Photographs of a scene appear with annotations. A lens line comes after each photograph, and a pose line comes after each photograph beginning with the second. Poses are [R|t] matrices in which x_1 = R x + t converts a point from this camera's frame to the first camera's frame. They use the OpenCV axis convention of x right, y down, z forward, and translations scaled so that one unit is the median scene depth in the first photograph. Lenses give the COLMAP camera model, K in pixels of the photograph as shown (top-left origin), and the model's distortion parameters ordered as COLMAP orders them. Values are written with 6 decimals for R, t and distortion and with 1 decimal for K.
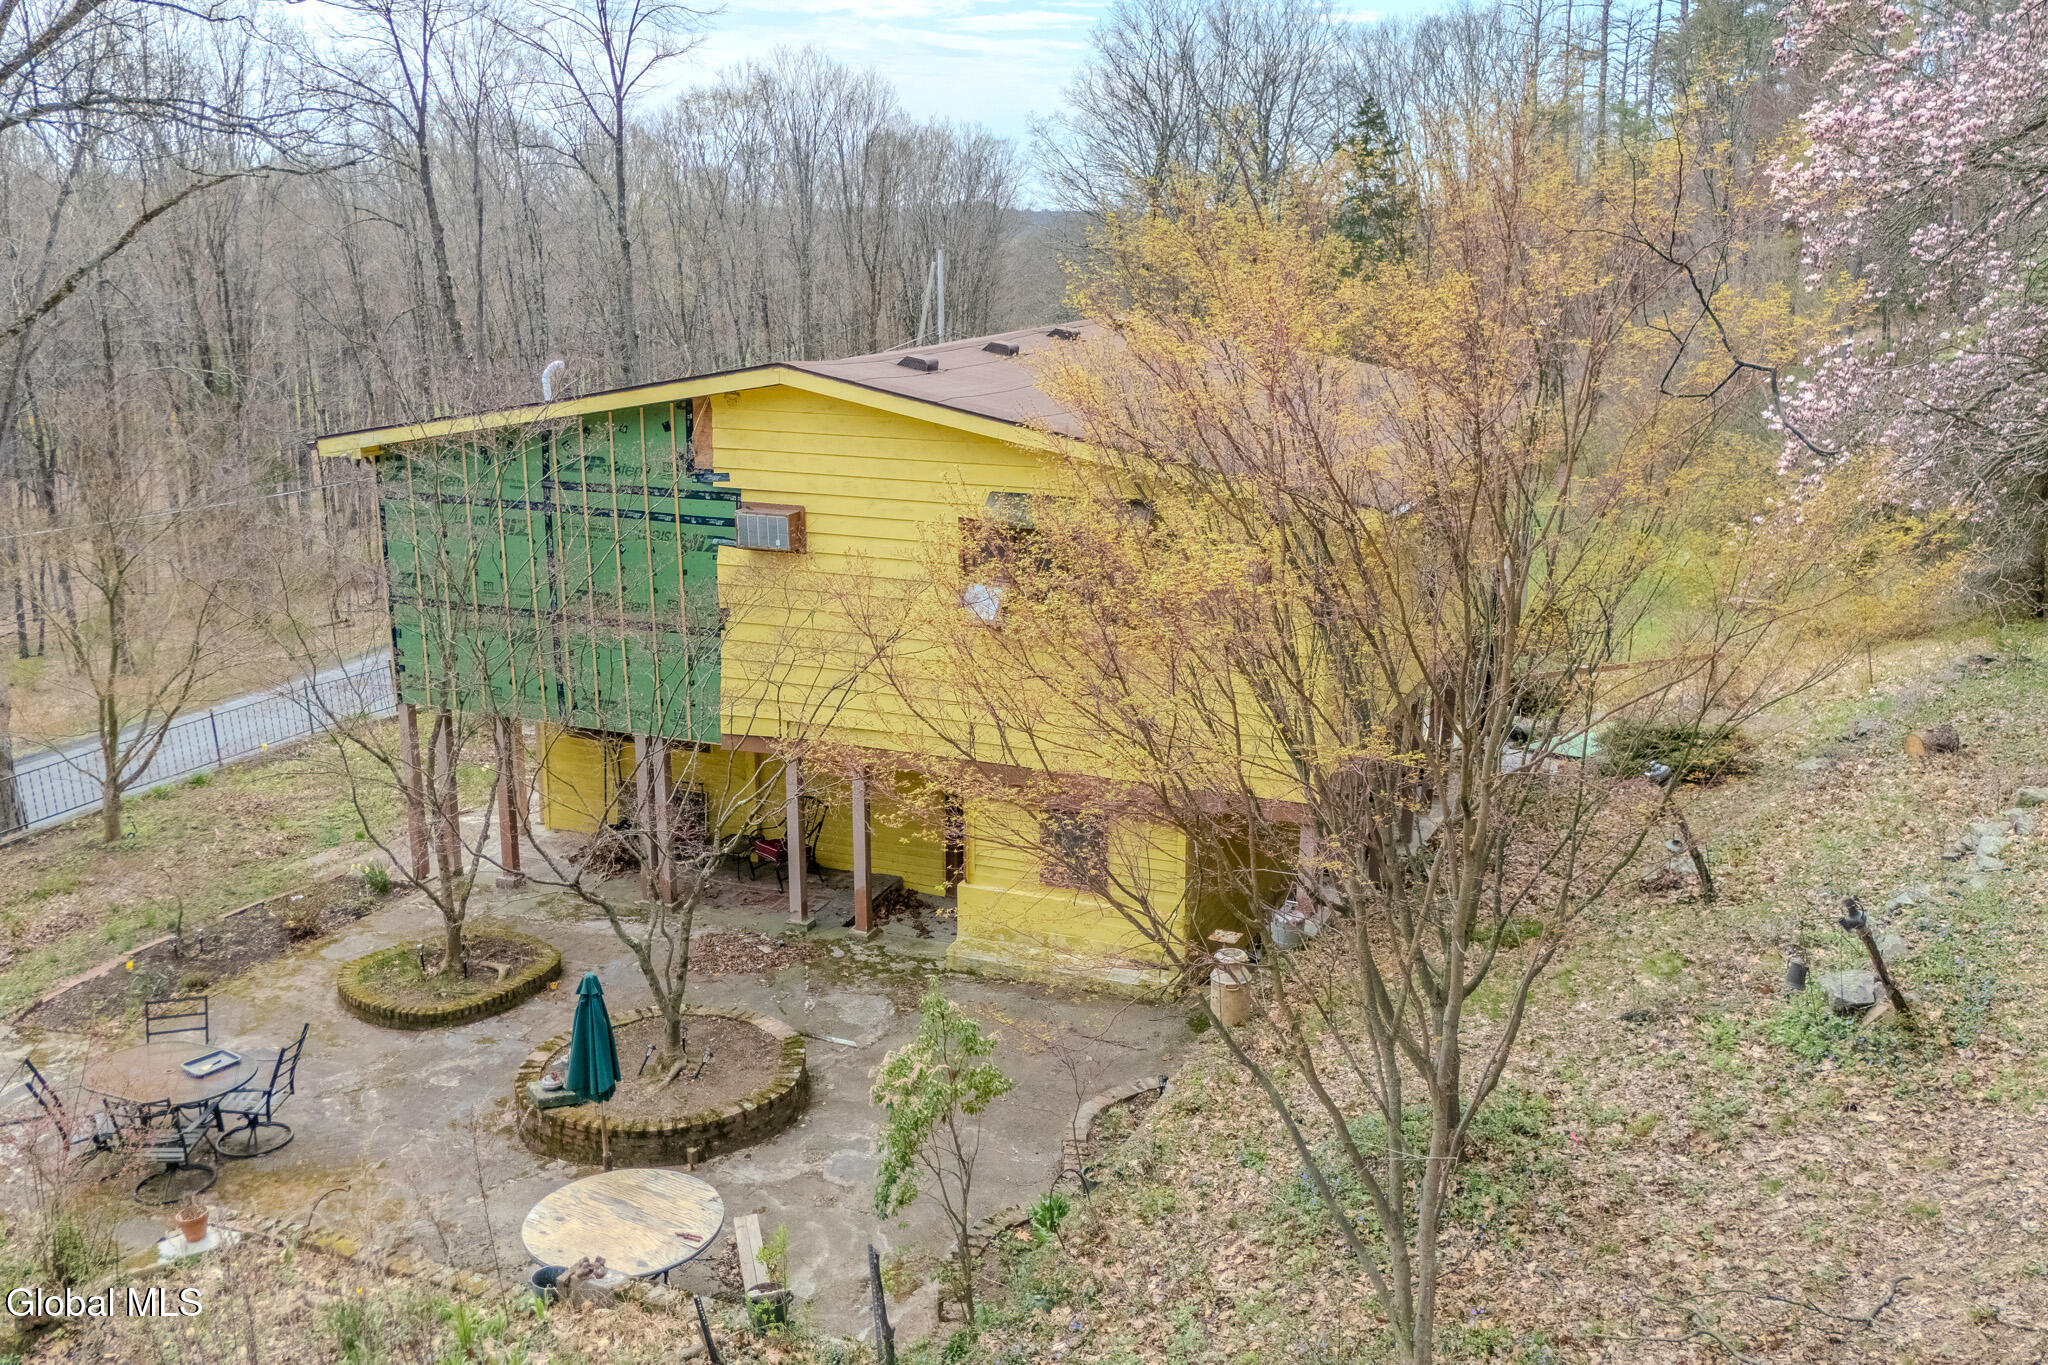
lens RADIAL K [[1774.4, 0, 1047.5], [0, 1774.4, 694.2], [0, 0, 1]] dist [0.139105, -0.305003]
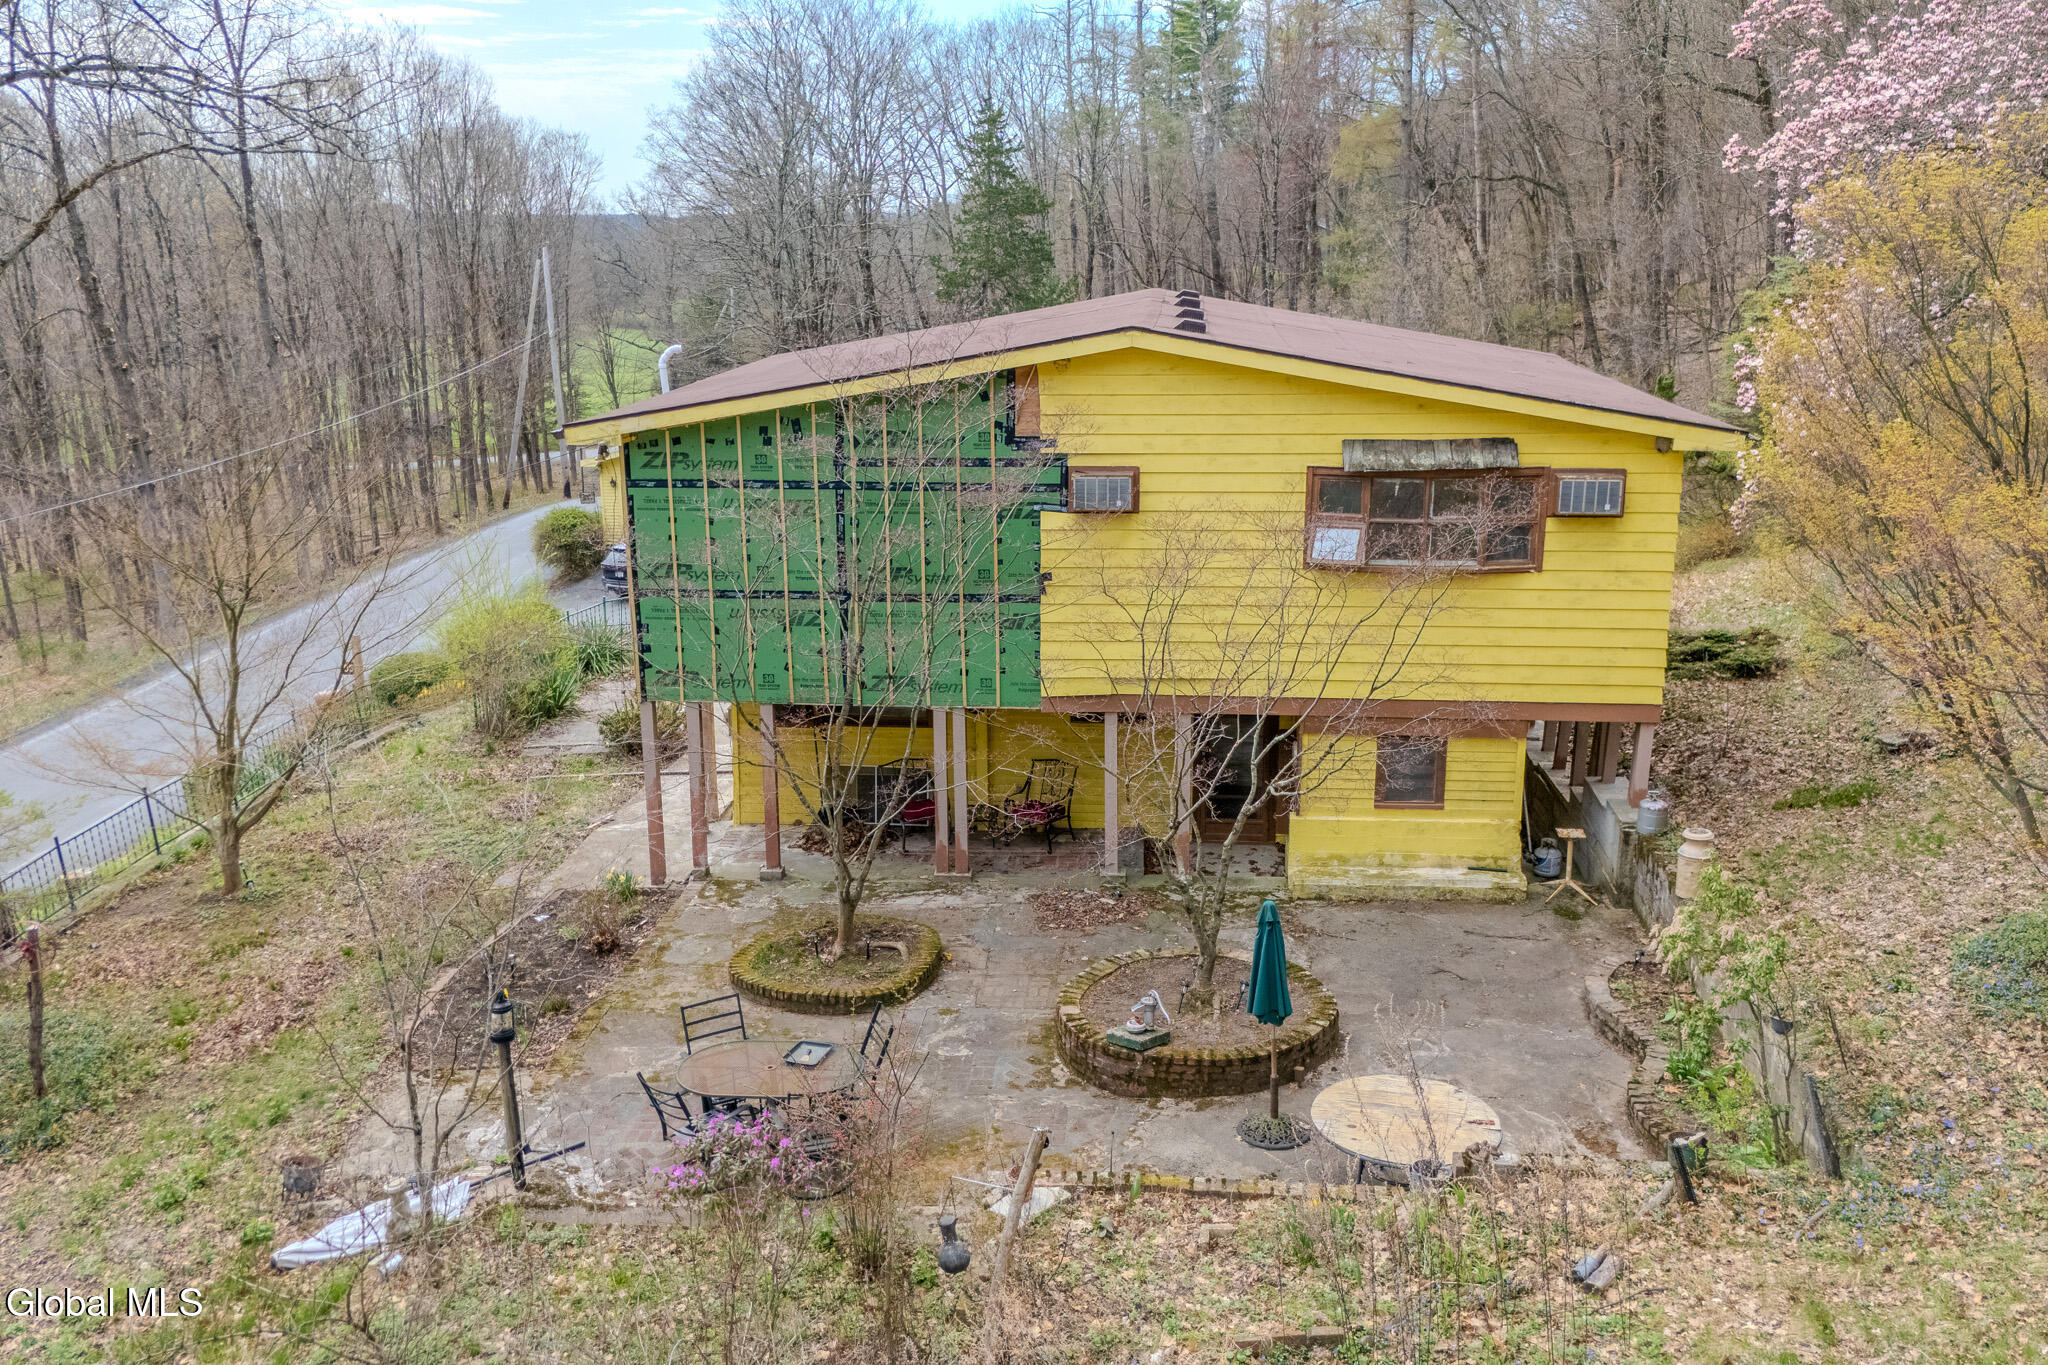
lens RADIAL K [[1785.0, 0, 1024.0], [0, 1785.0, 682.5], [0, 0, 1]] dist [0.126048, -0.209052]
pose [[0.951102, -0.084159, 0.297189, -0.511625], [0.087091, 0.996195, 0.003387, 0.009847], [-0.296343, 0.022661, 0.954813, 0.031616]]
